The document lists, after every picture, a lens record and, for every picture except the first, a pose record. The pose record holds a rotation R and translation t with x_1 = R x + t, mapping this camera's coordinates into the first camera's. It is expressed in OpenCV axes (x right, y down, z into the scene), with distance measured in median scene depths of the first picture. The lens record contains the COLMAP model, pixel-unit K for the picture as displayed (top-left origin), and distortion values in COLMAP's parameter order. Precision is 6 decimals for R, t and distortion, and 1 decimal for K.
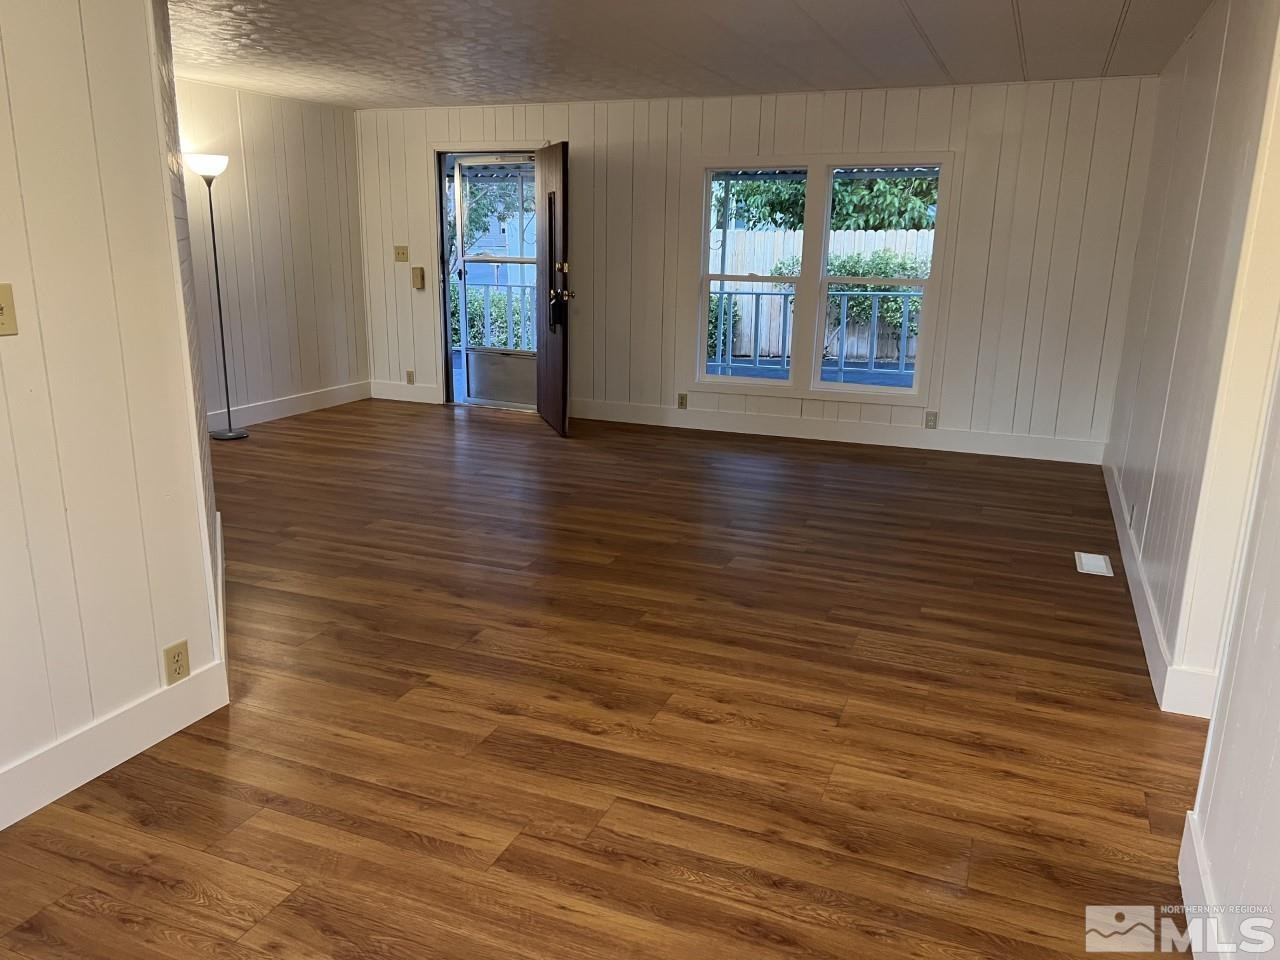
lens RADIAL K [[964.0, 0, 637.9], [0, 964.0, 473.9], [0, 0, 1]] dist [0.078763, -0.114125]
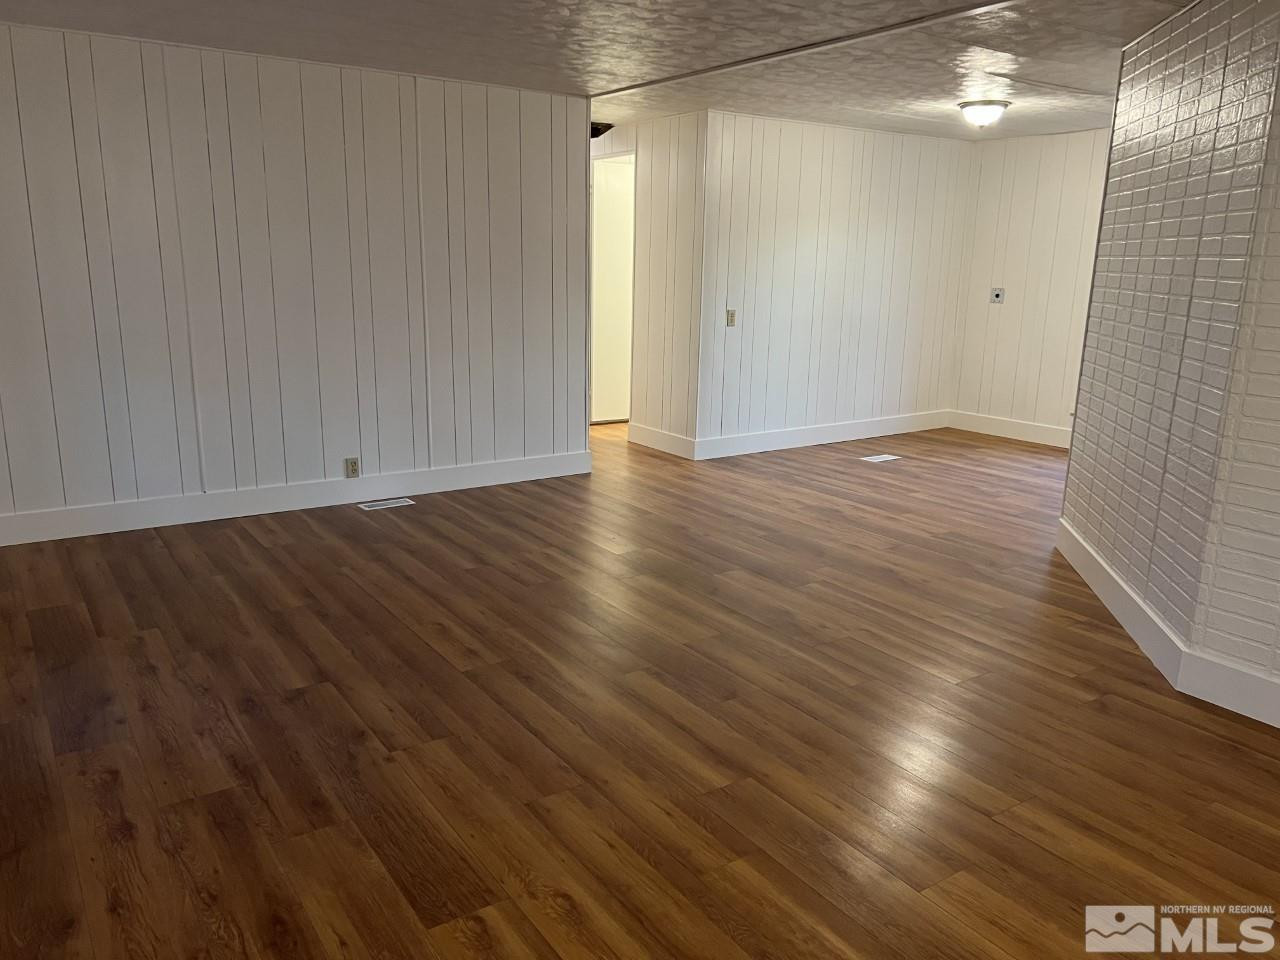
lens RADIAL K [[964.0, 0, 637.9], [0, 964.0, 473.9], [0, 0, 1]] dist [0.078763, -0.114125]
pose [[-0.835591, -0.150906, 0.528218, -0.566125], [0.103339, 0.901187, 0.420932, -0.534727], [-0.539544, 0.406312, -0.737429, 2.116898]]
